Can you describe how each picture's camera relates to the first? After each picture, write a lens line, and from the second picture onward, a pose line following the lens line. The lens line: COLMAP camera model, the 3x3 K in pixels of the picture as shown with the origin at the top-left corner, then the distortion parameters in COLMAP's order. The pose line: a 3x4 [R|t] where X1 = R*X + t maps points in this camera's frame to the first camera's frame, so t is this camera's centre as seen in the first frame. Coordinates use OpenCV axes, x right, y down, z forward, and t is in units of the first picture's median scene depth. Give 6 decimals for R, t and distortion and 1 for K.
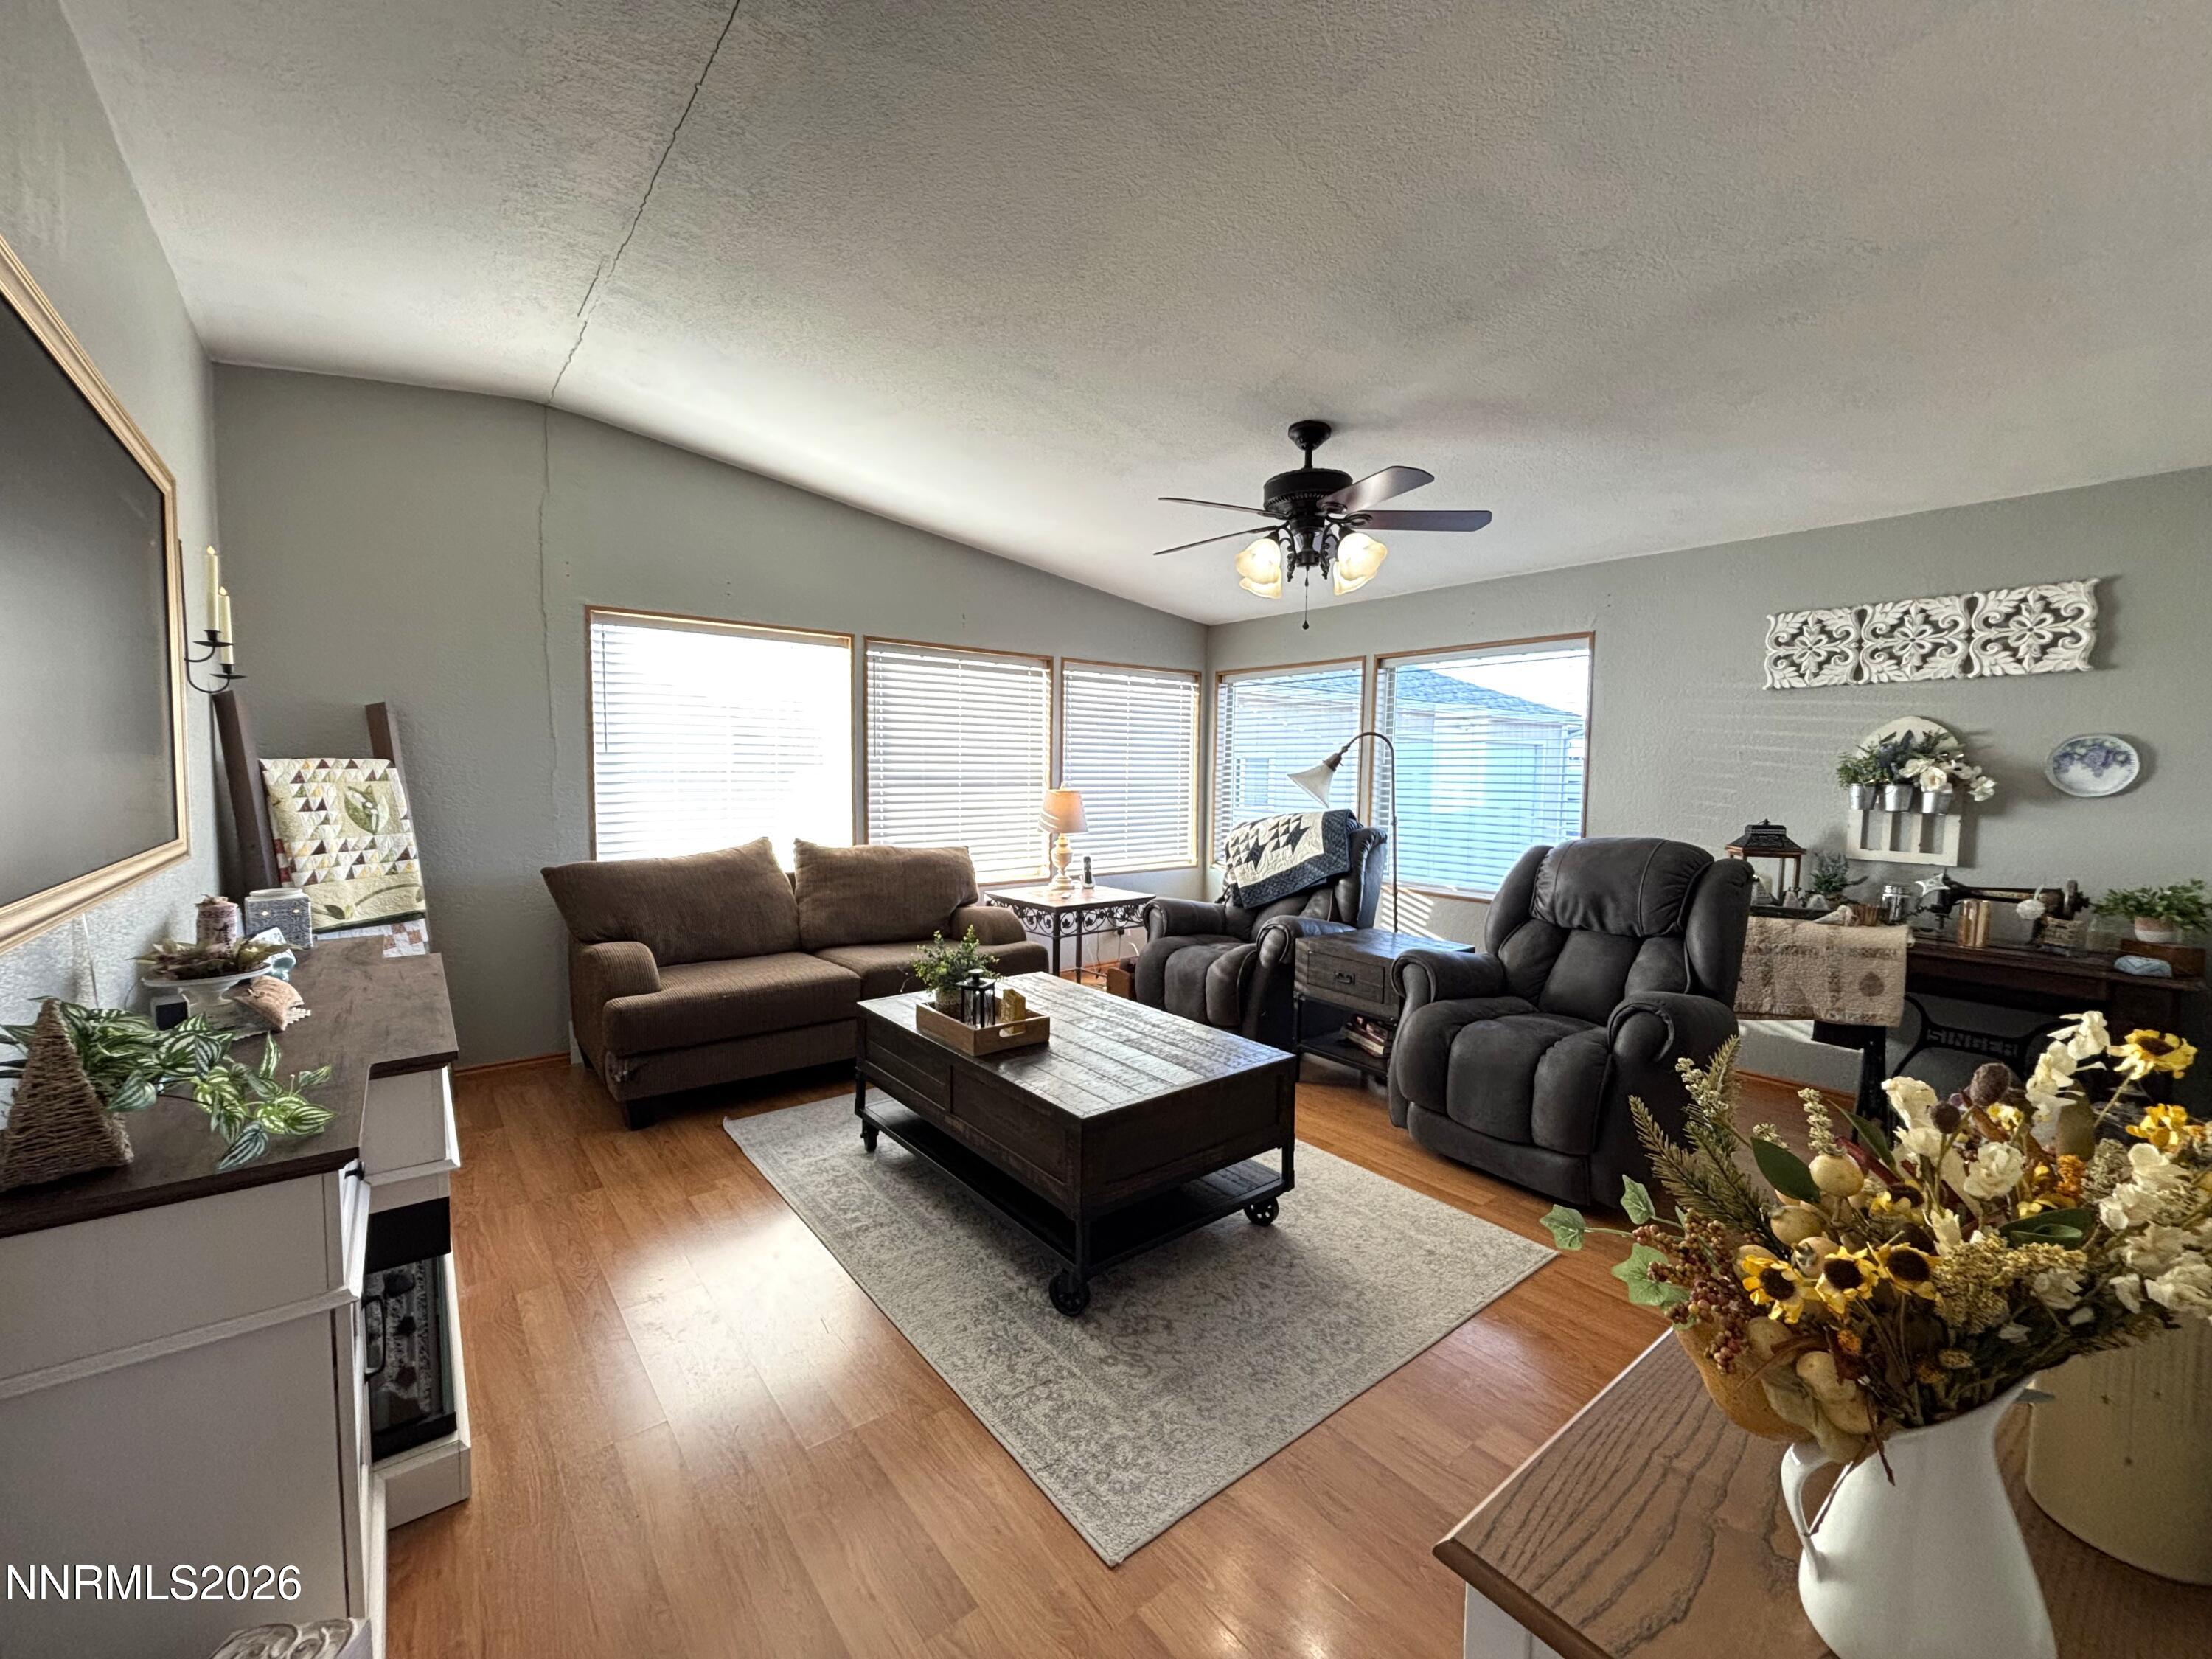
lens RADIAL K [[896.8, 0, 1104.8], [0, 896.8, 823.5], [0, 0, 1]] dist [0.012277, 0.000108]
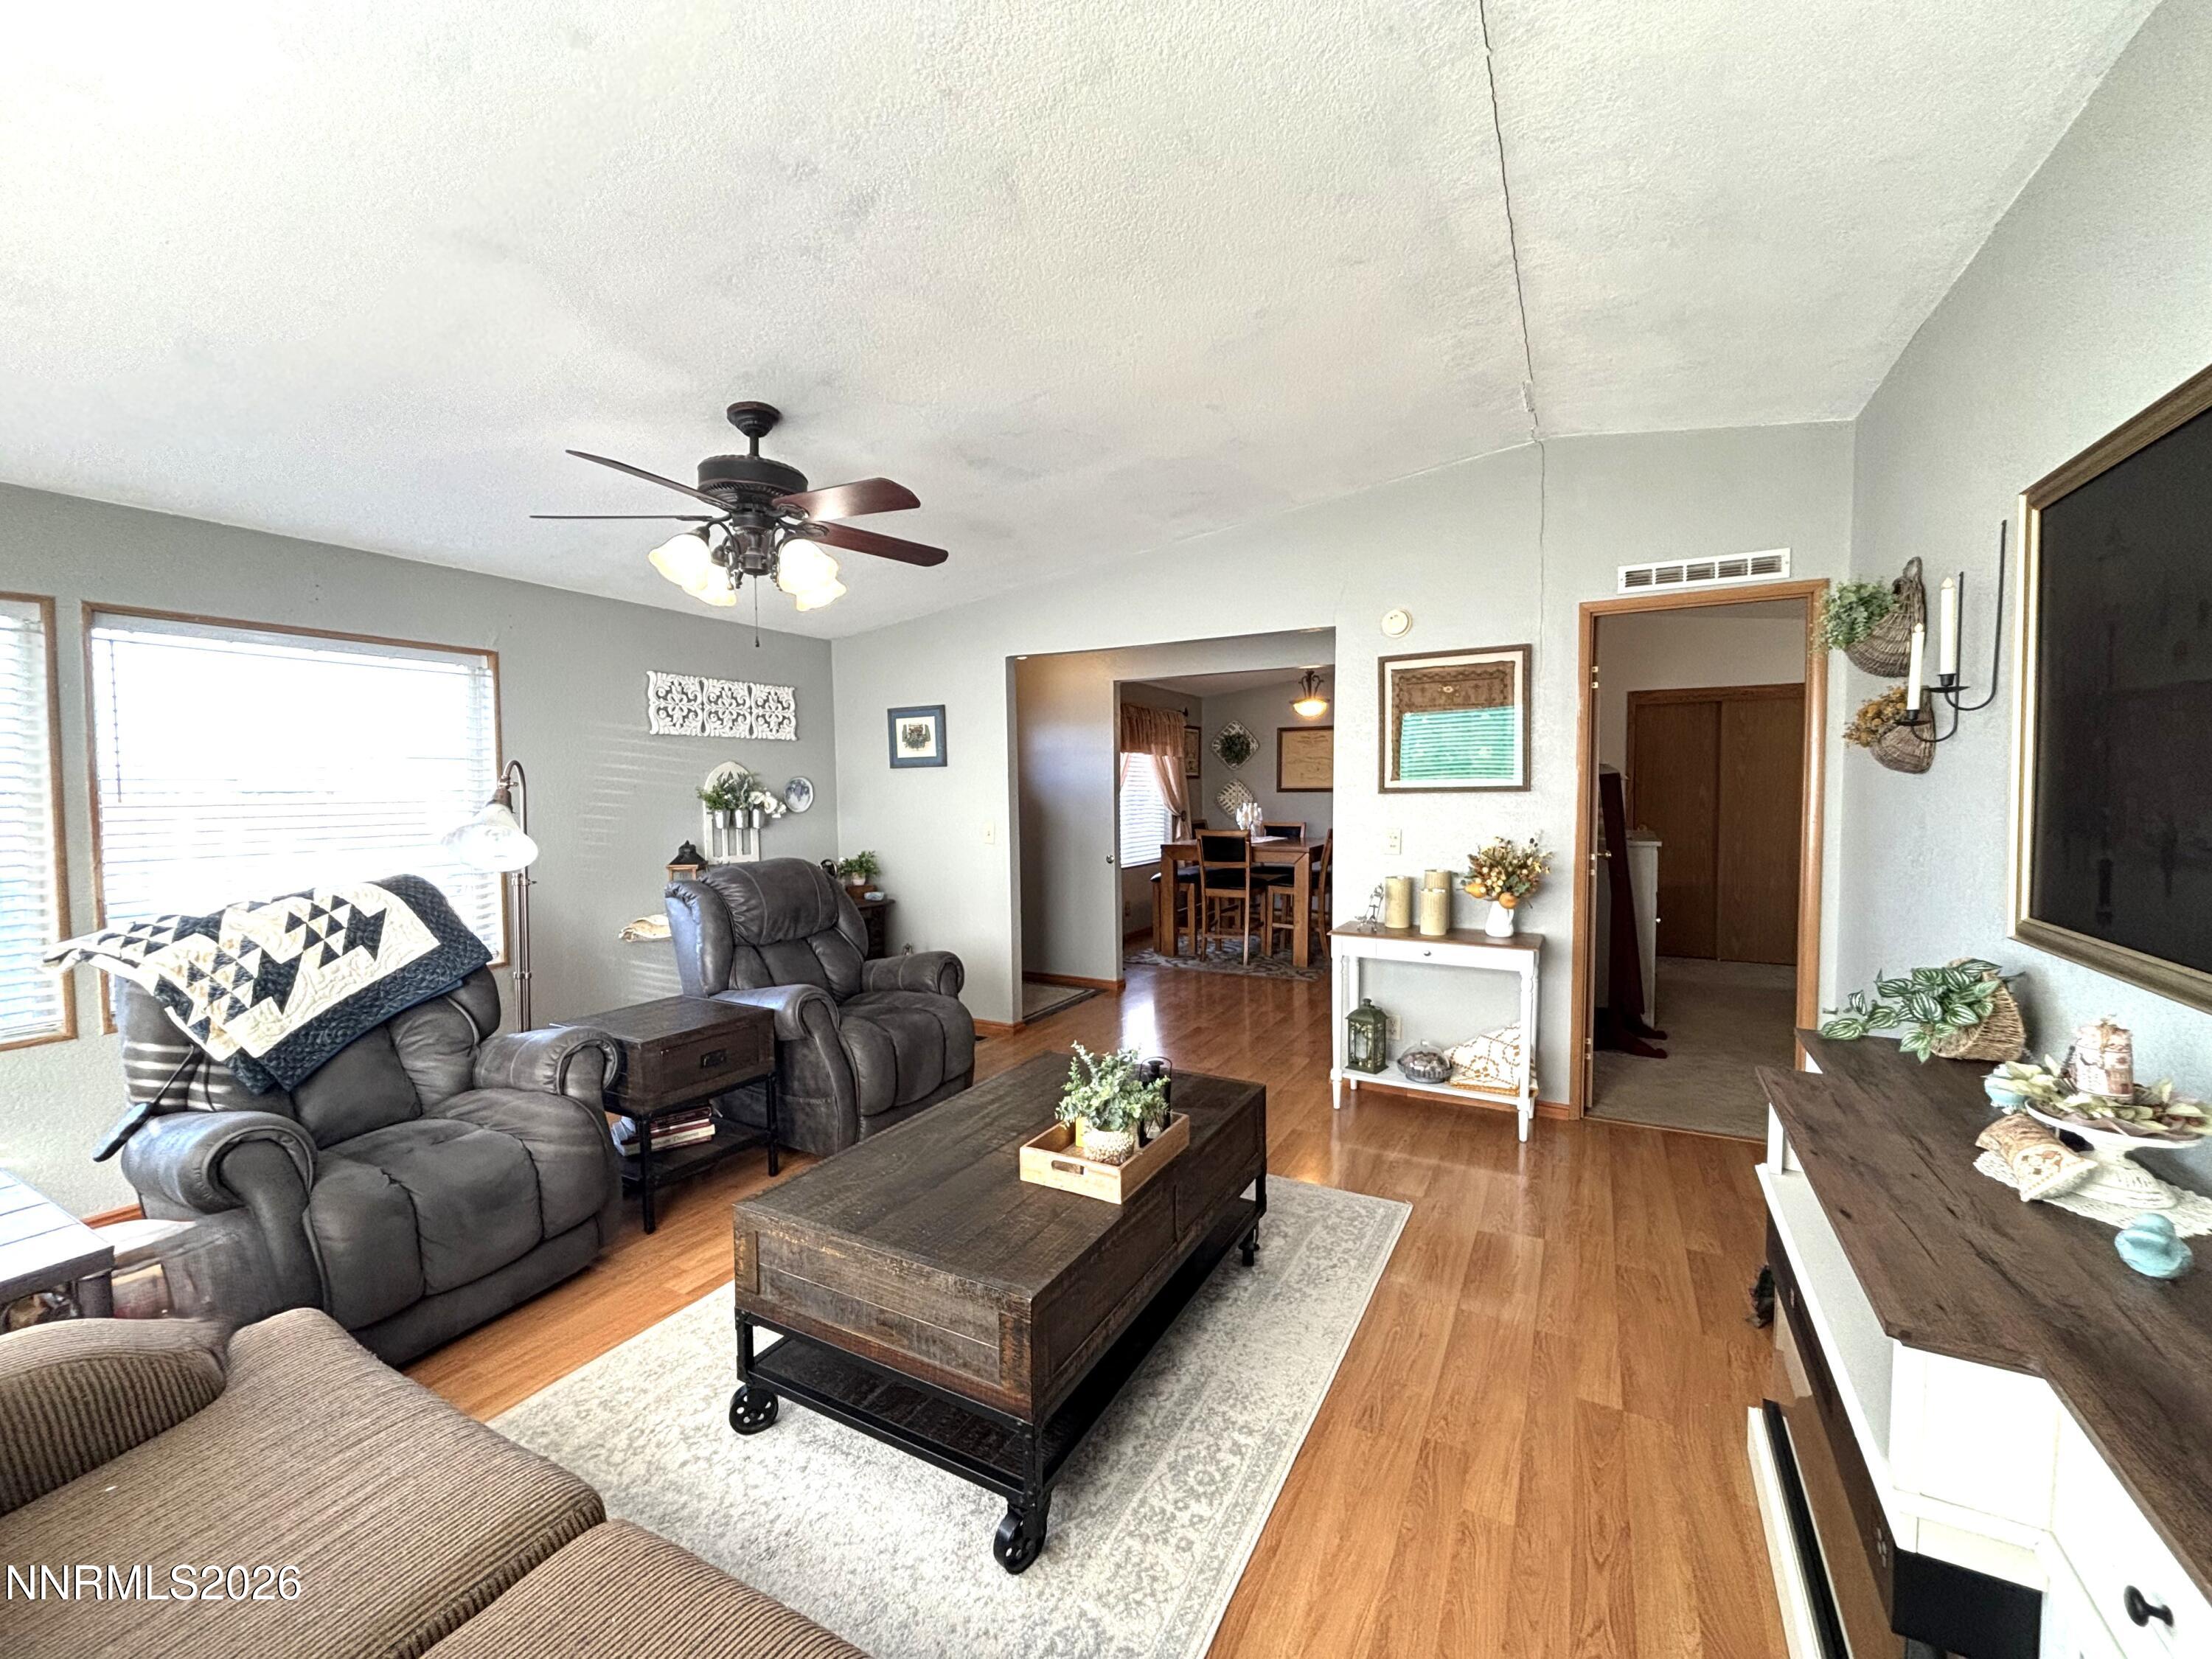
lens RADIAL K [[896.8, 0, 1106.6], [0, 896.8, 832.5], [0, 0, 1]] dist [0.012277, 0.000108]
pose [[-0.385191, -0.054717, 0.921213, -0.625869], [0.058044, 0.994828, 0.083360, -0.085684], [-0.921010, 0.085580, -0.380023, 0.946105]]
